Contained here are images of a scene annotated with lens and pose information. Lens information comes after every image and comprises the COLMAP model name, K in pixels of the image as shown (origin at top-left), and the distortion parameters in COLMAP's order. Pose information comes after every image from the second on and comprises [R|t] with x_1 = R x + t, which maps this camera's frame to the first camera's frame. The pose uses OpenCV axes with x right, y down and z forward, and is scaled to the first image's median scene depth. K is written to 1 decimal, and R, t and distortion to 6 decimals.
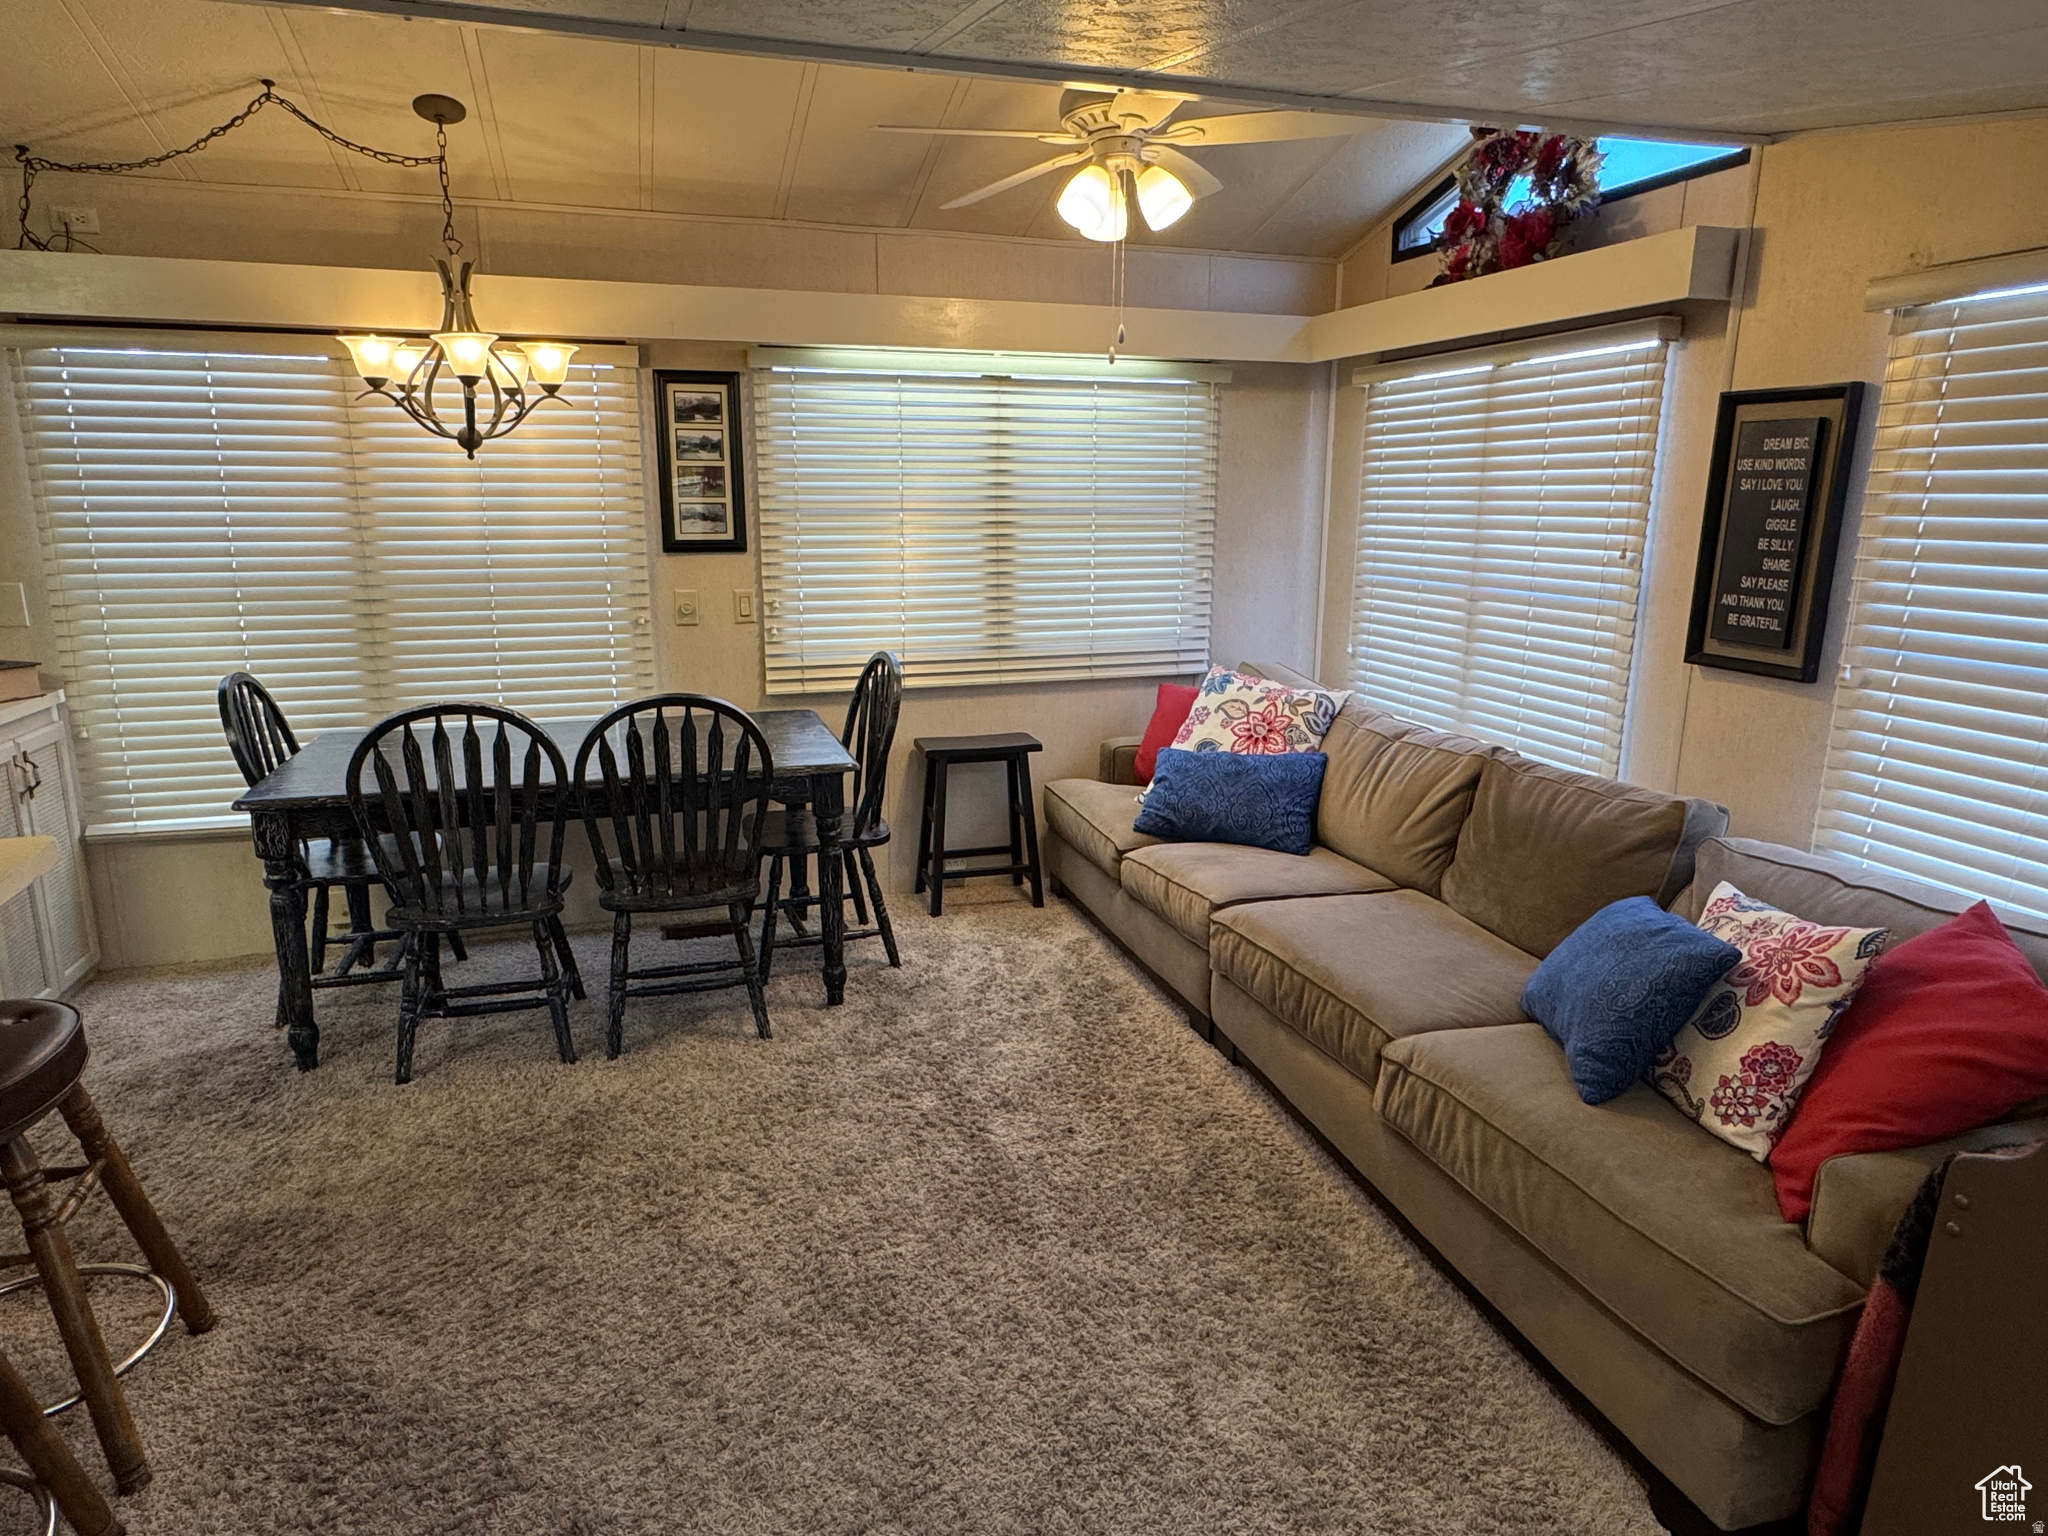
lens RADIAL K [[1203.2, 0, 1014.6], [0, 1203.2, 769.4], [0, 0, 1]] dist [-0.004939, 0.001168]
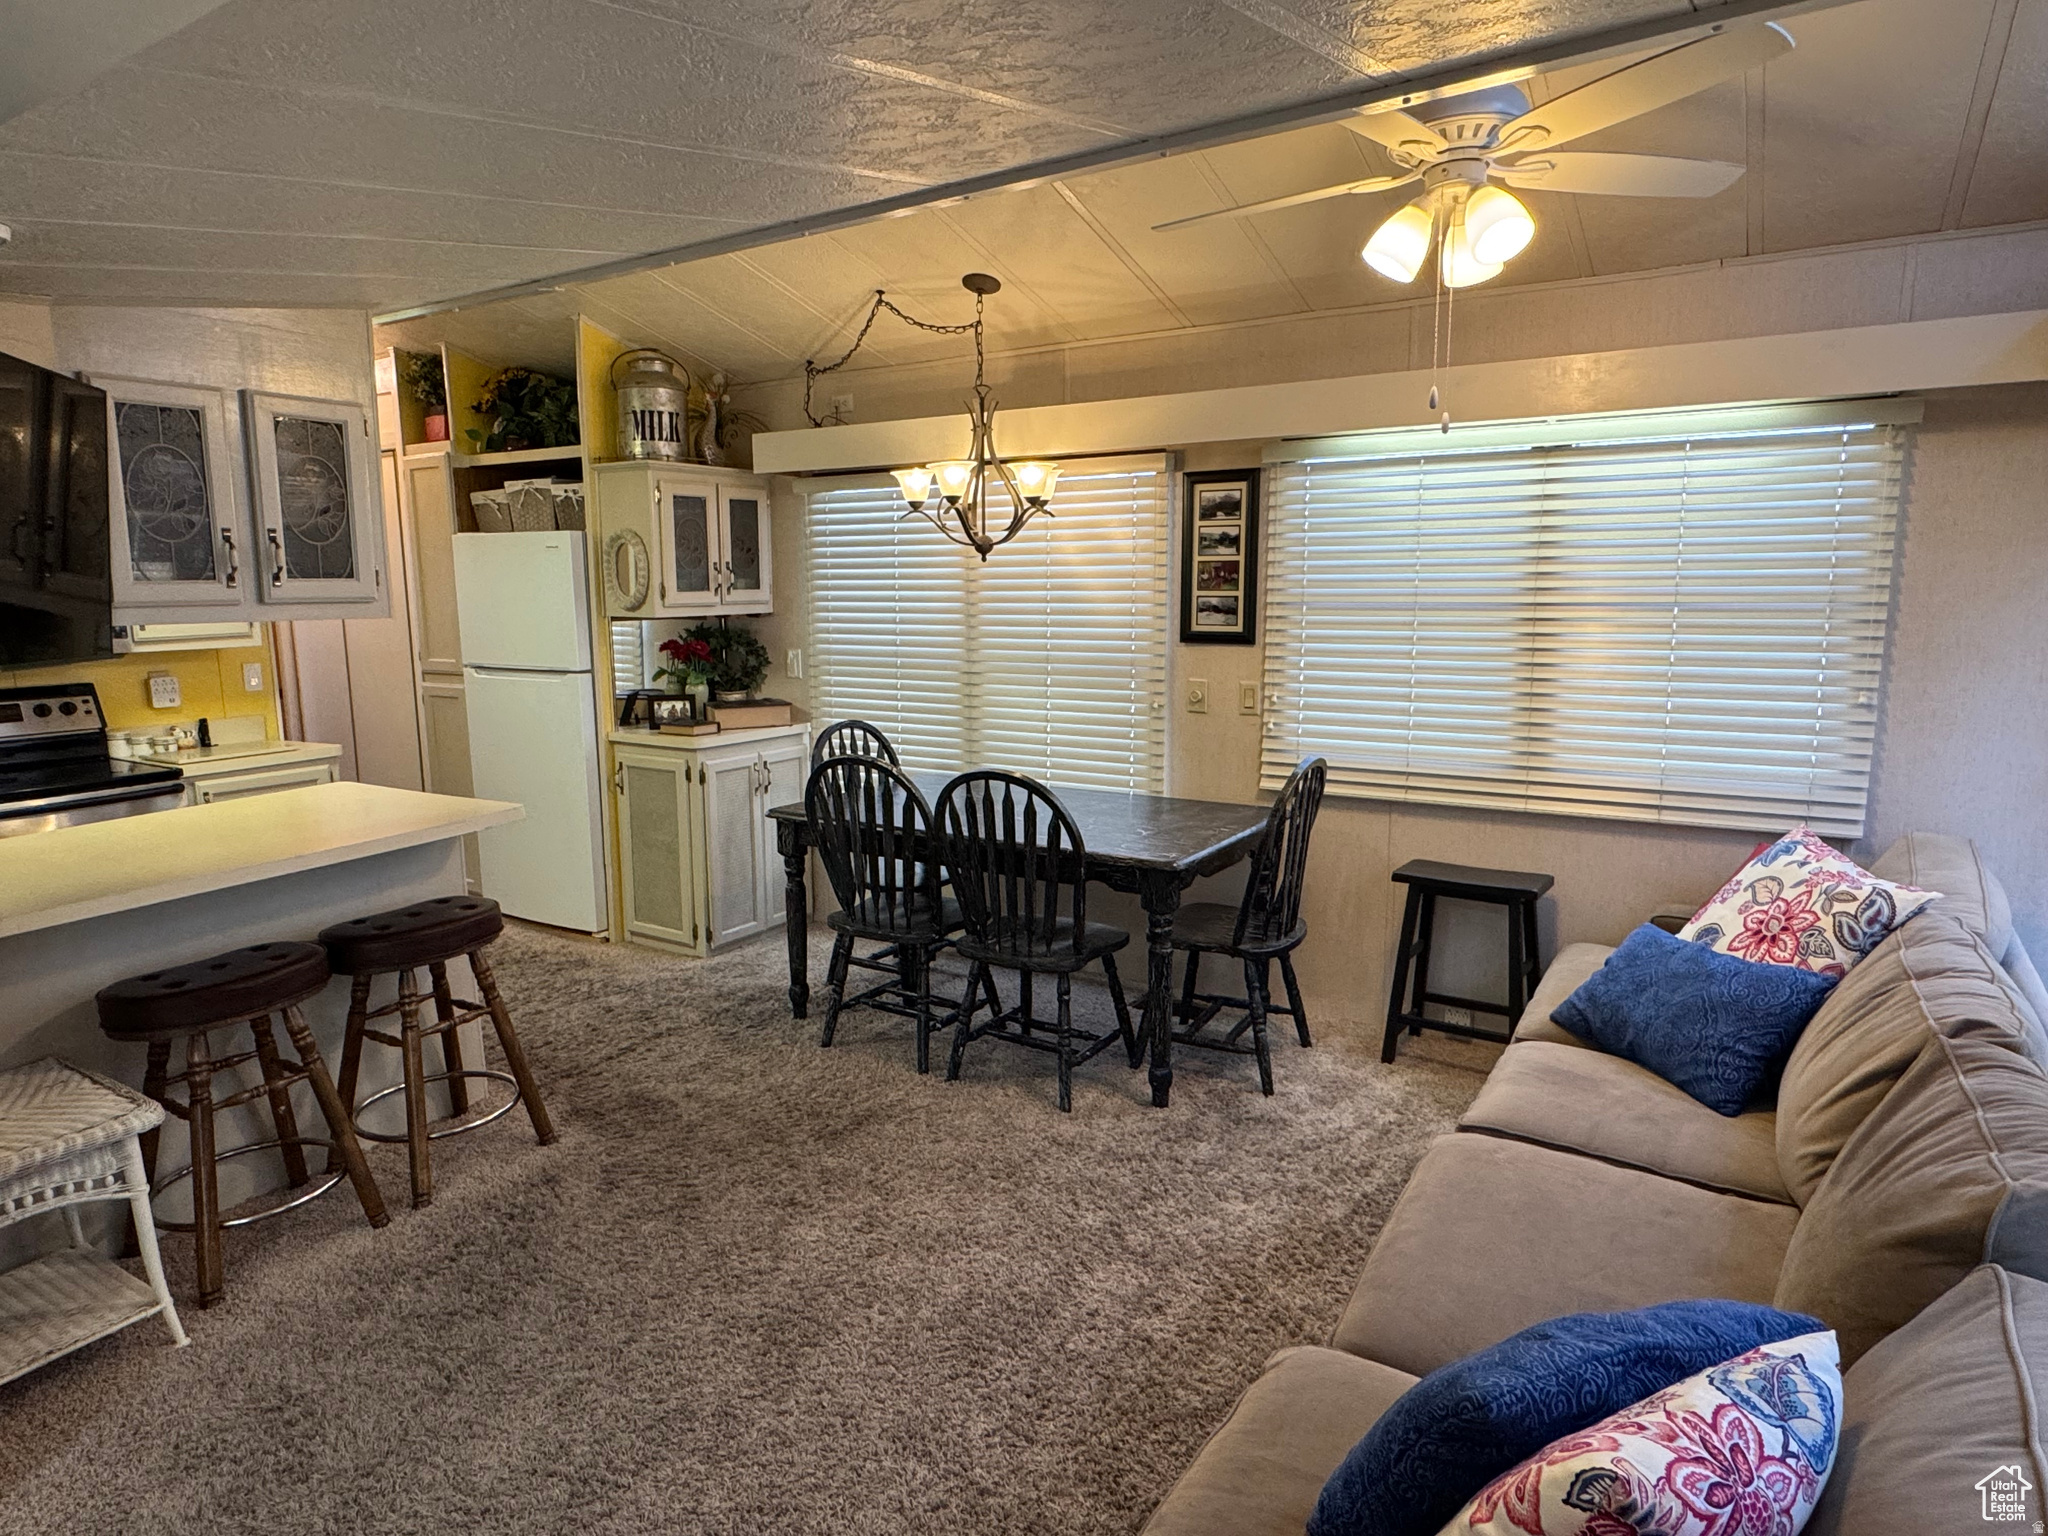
lens RADIAL K [[1203.2, 0, 1014.6], [0, 1203.2, 769.4], [0, 0, 1]] dist [-0.004939, 0.001168]
pose [[0.644650, 0.110628, -0.756431, 0.436223], [-0.161518, 0.986847, 0.006676, -0.055529], [0.747220, 0.117874, 0.654040, 0.220431]]
